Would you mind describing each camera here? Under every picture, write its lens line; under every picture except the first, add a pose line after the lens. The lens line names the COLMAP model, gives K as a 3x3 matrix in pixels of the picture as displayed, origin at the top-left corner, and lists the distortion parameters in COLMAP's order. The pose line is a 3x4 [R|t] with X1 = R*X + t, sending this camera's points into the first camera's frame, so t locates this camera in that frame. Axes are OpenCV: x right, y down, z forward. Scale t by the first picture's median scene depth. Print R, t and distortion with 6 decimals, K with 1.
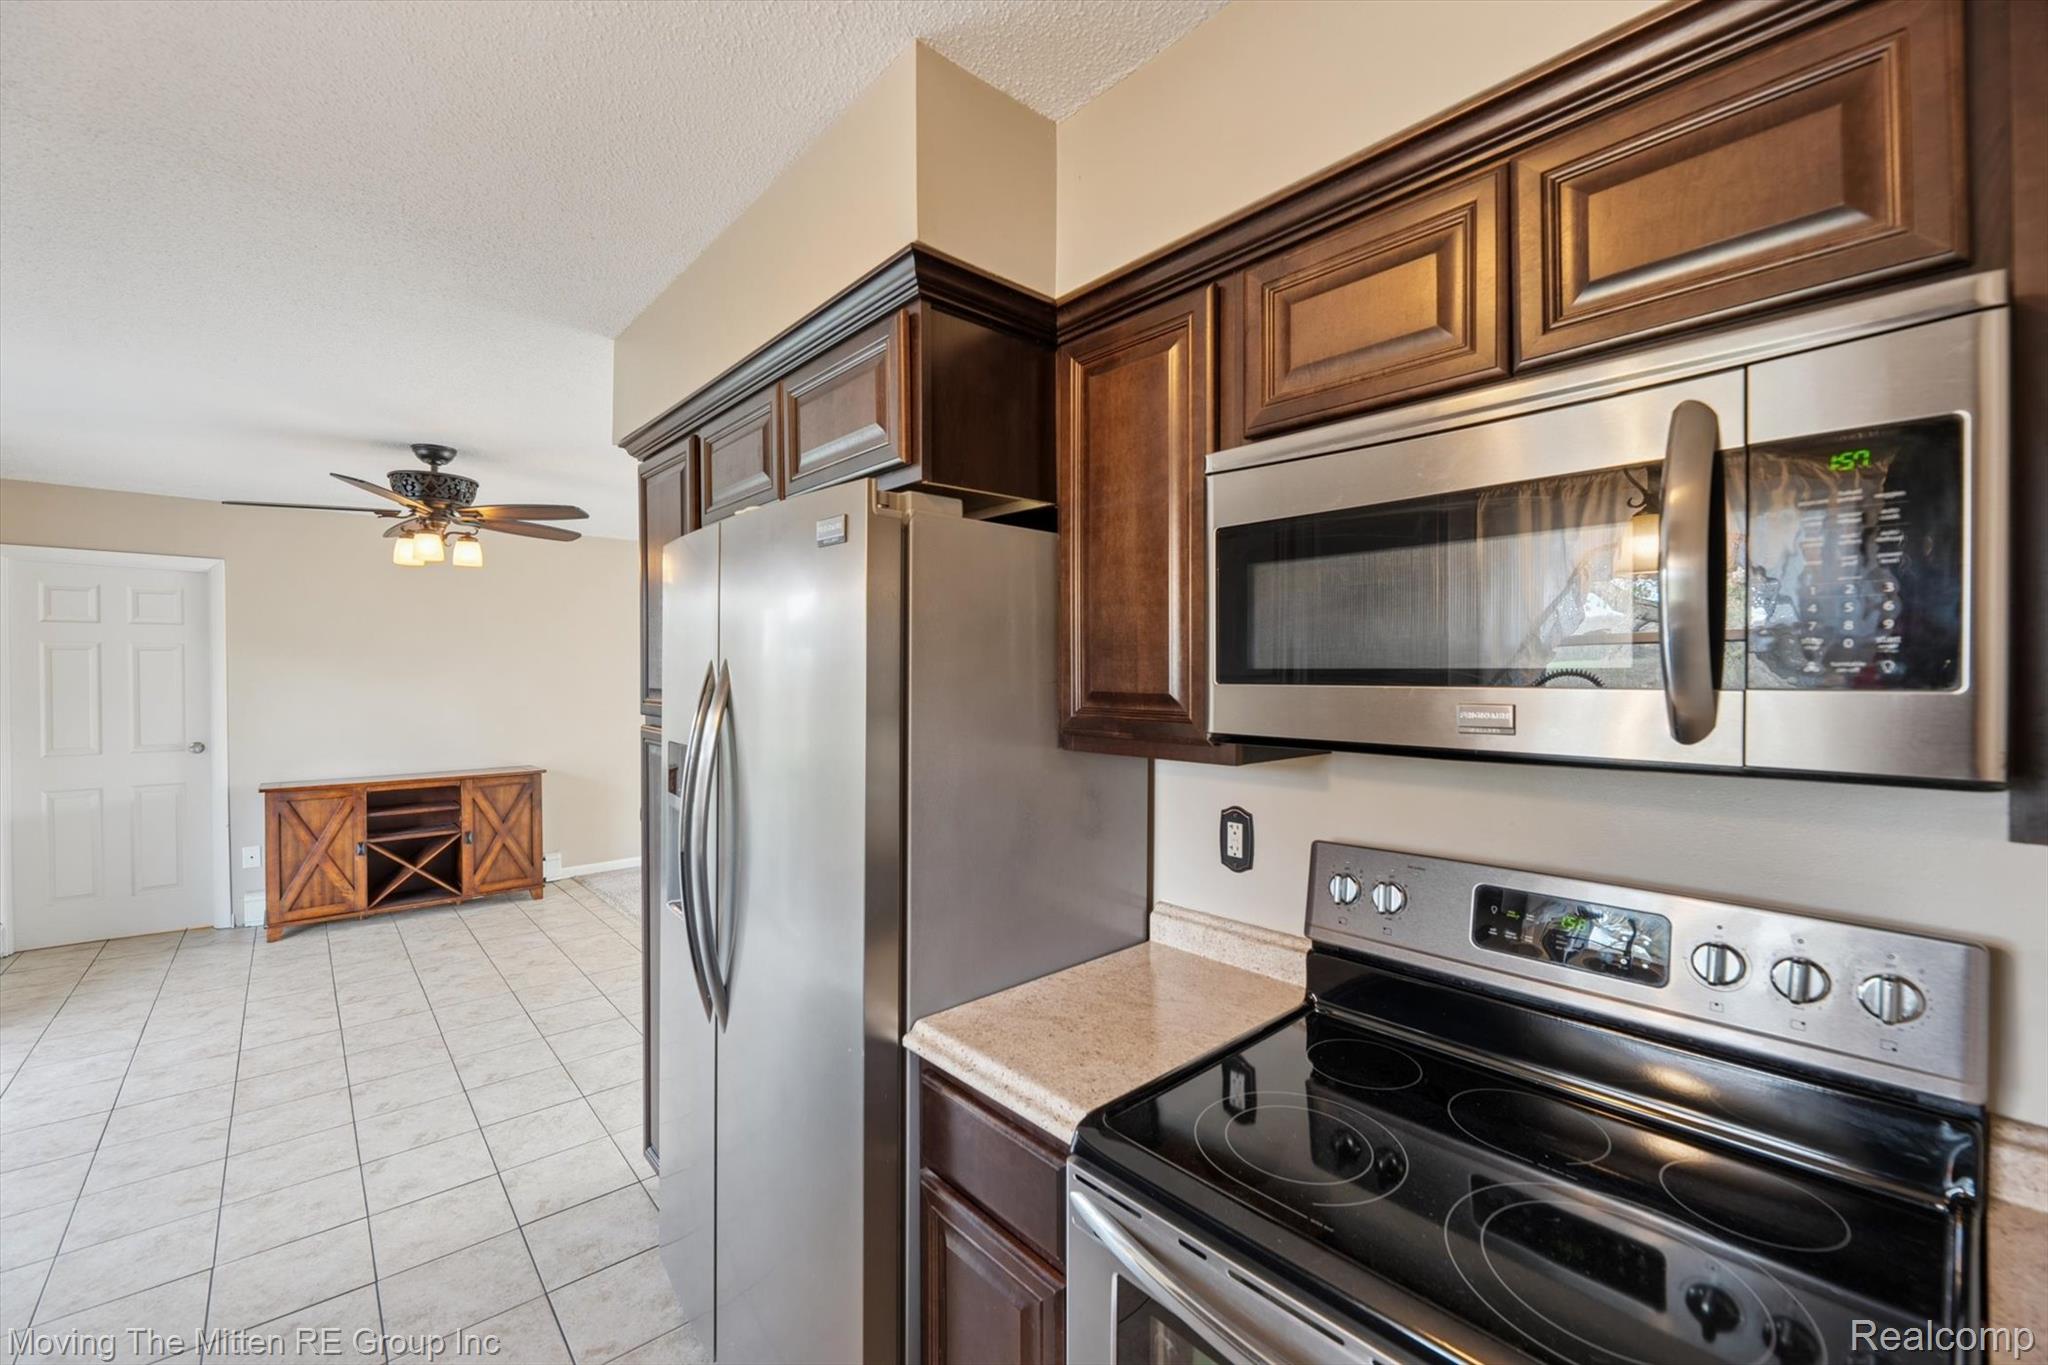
lens RADIAL K [[838.7, 0, 1021.7], [0, 838.7, 684.8], [0, 0, 1]] dist [-0.001638, -0.000793]
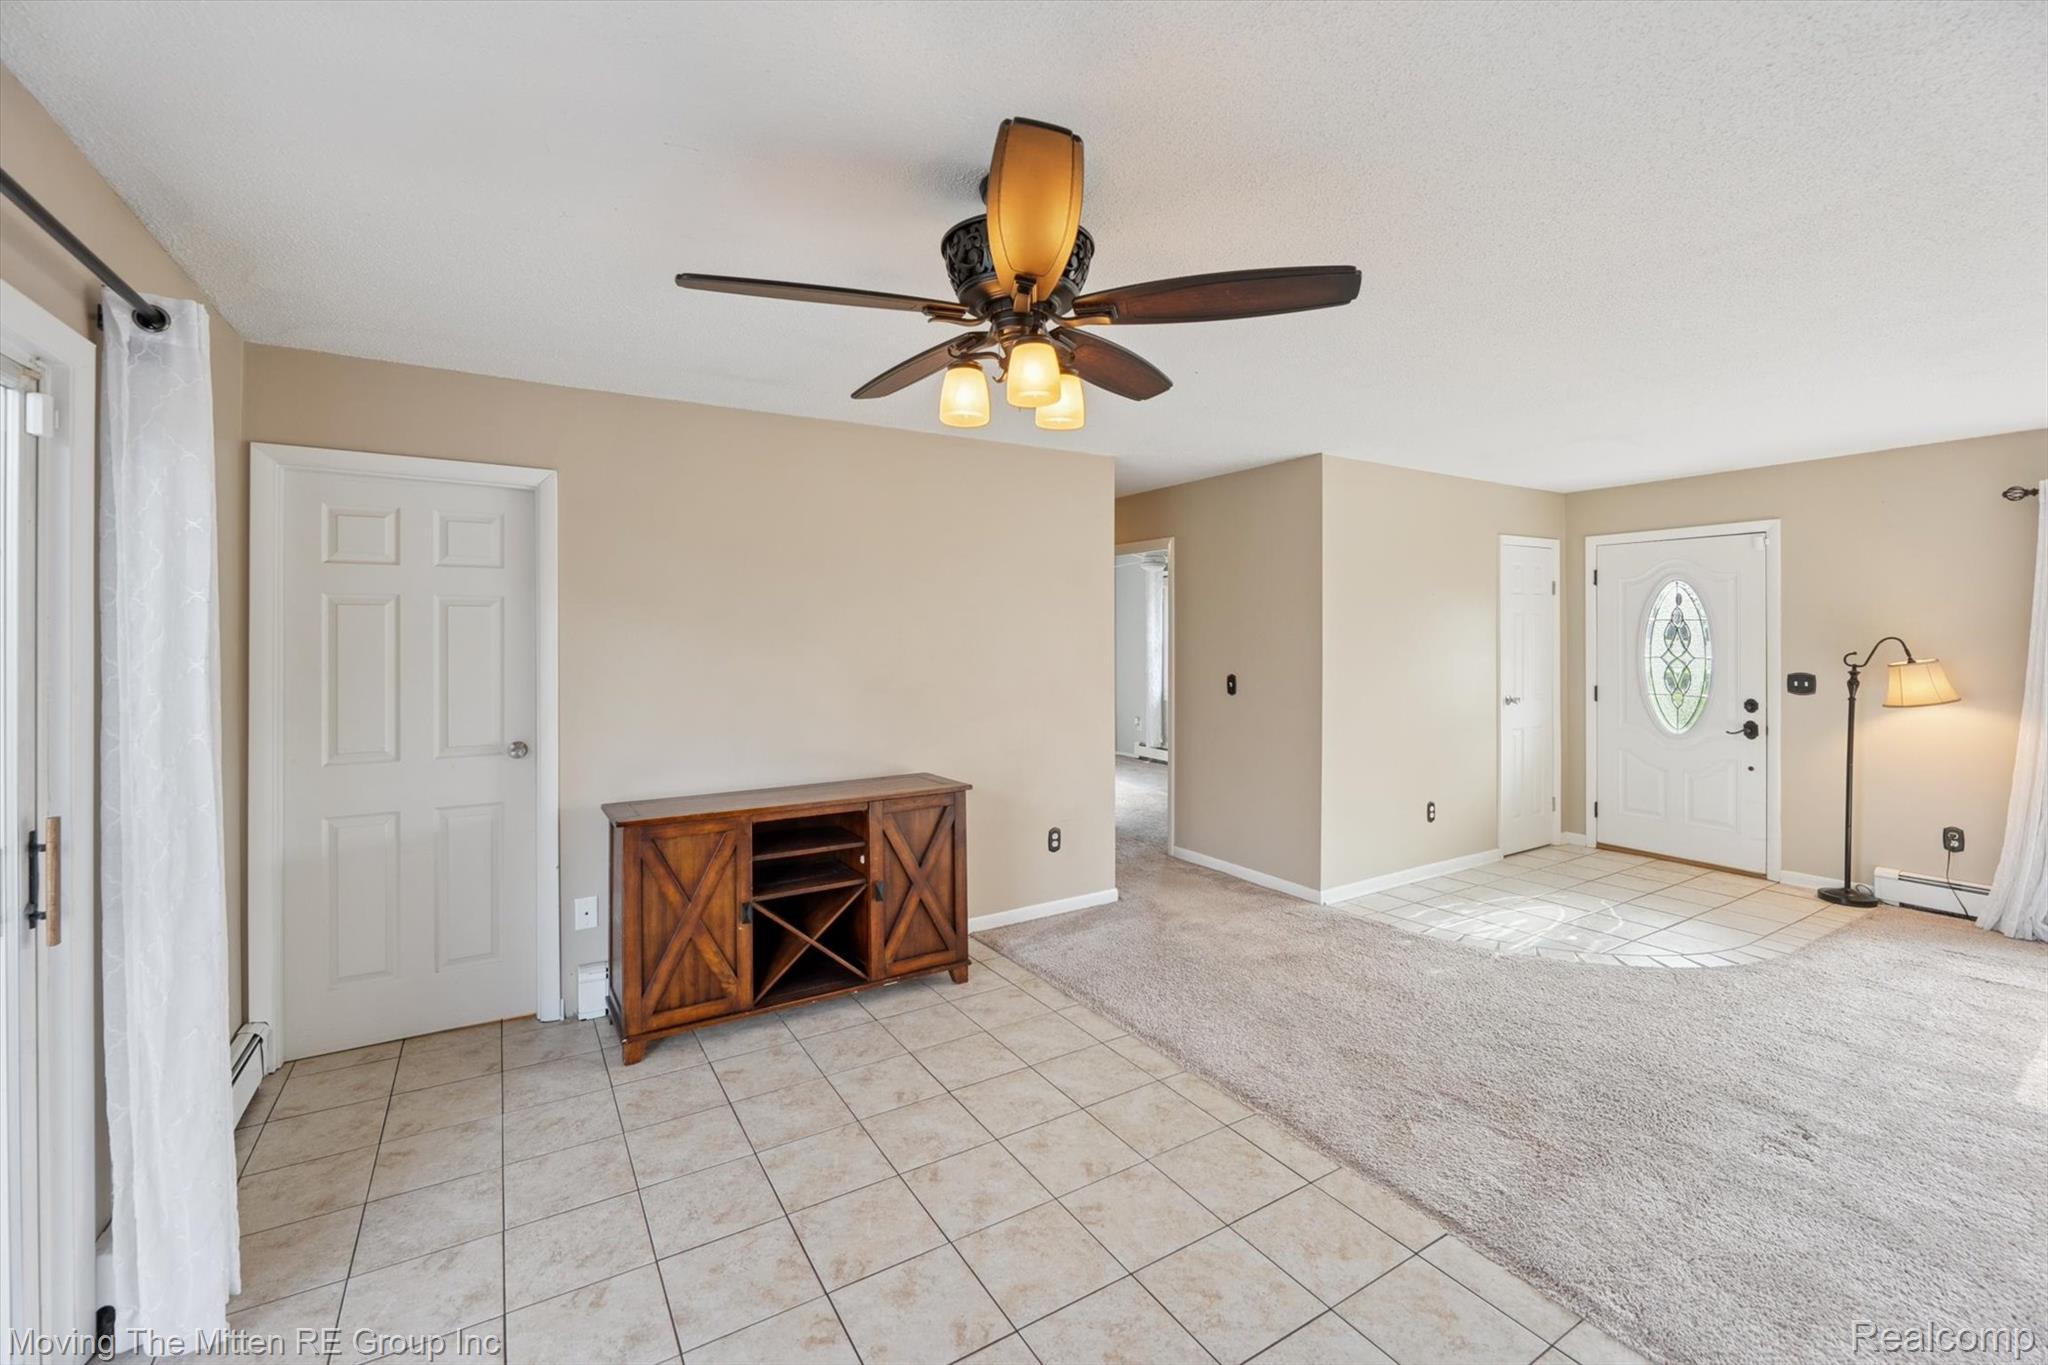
lens RADIAL K [[838.7, 0, 1020.2], [0, 838.7, 635.3], [0, 0, 1]] dist [-0.001638, -0.000793]
pose [[0.988317, 0.002613, -0.152391, -0.483419], [-0.004818, 0.999889, -0.014100, -0.009335], [0.152338, 0.014669, 0.988220, 0.392394]]
